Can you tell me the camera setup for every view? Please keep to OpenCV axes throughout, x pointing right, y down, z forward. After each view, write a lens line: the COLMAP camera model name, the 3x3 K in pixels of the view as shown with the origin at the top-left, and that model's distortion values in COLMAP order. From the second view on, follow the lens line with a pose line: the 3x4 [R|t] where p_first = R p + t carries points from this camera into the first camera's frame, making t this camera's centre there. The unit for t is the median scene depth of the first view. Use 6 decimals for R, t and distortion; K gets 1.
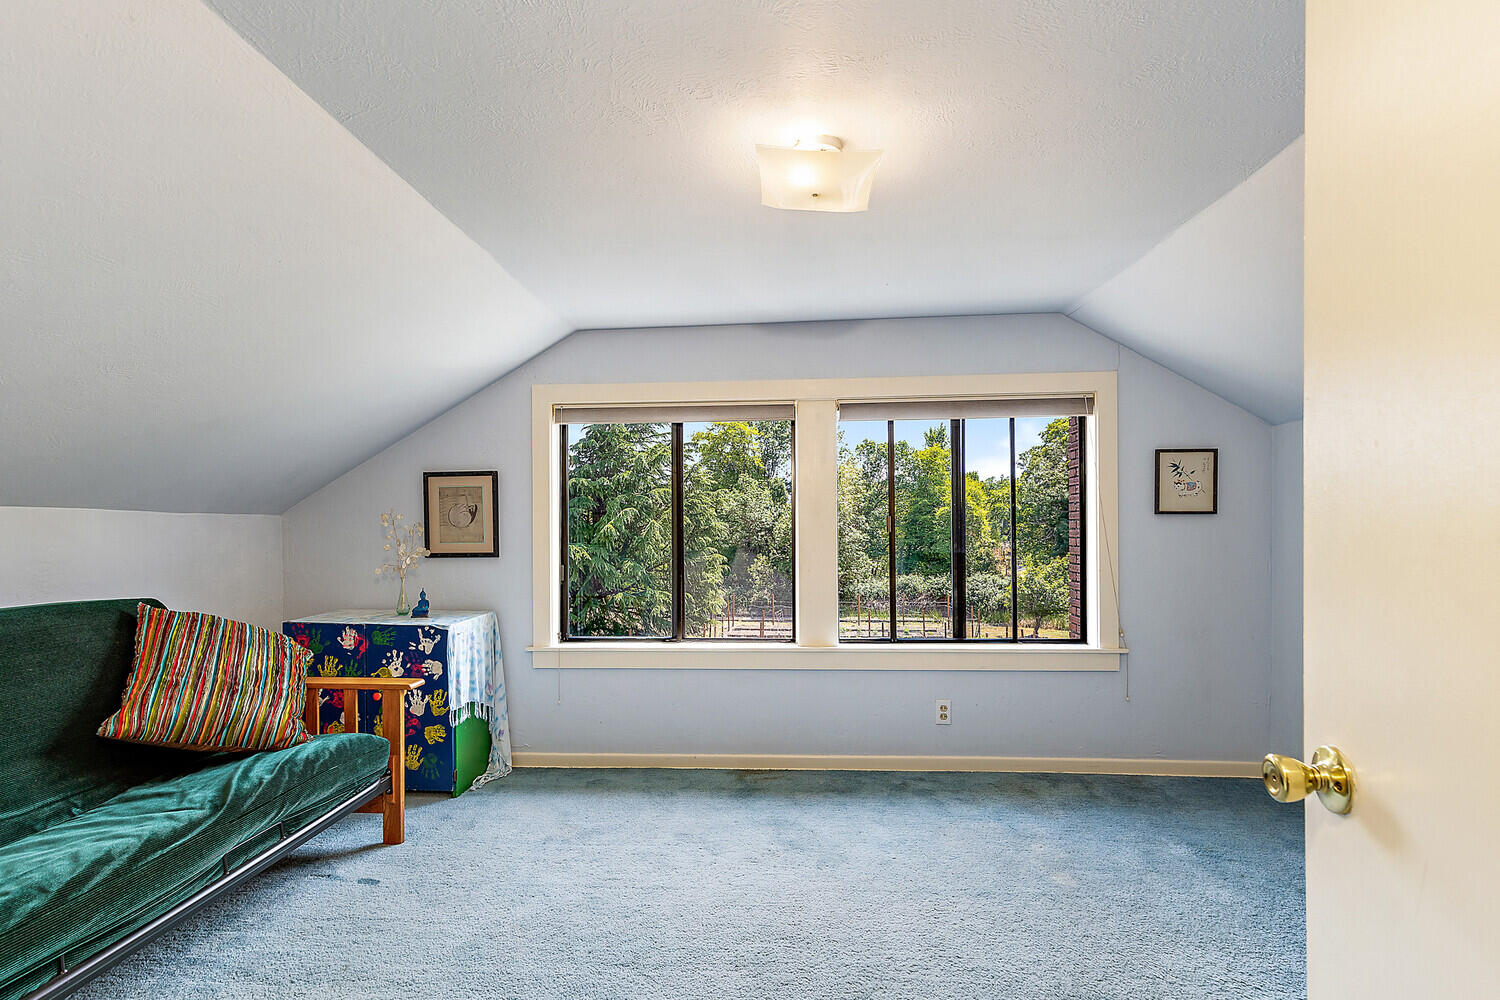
lens RADIAL K [[682.6, 0, 748.5], [0, 682.6, 534.2], [0, 0, 1]] dist [0.018165, 0.000110]
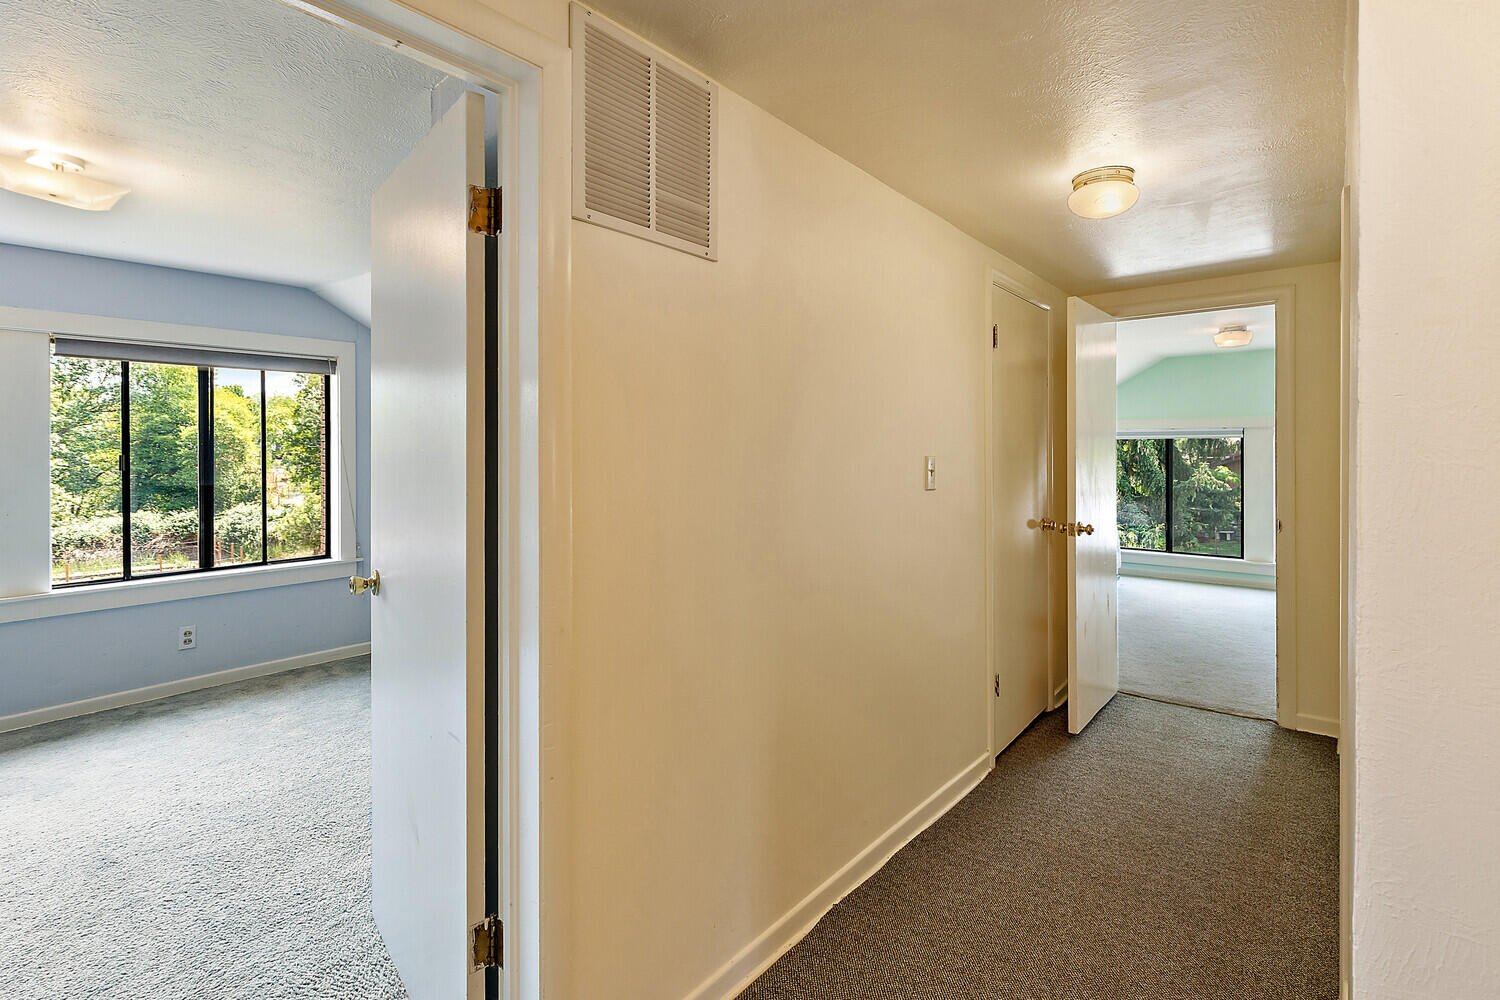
lens RADIAL K [[713.6, 0, 767.2], [0, 713.6, 449.7], [0, 0, 1]] dist [0.001894, -0.000297]
pose [[0.577597, 0.006806, 0.816294, -0.097672], [0.000422, 0.999963, -0.008636, -0.023362], [-0.816322, 0.005333, 0.577573, -0.356914]]
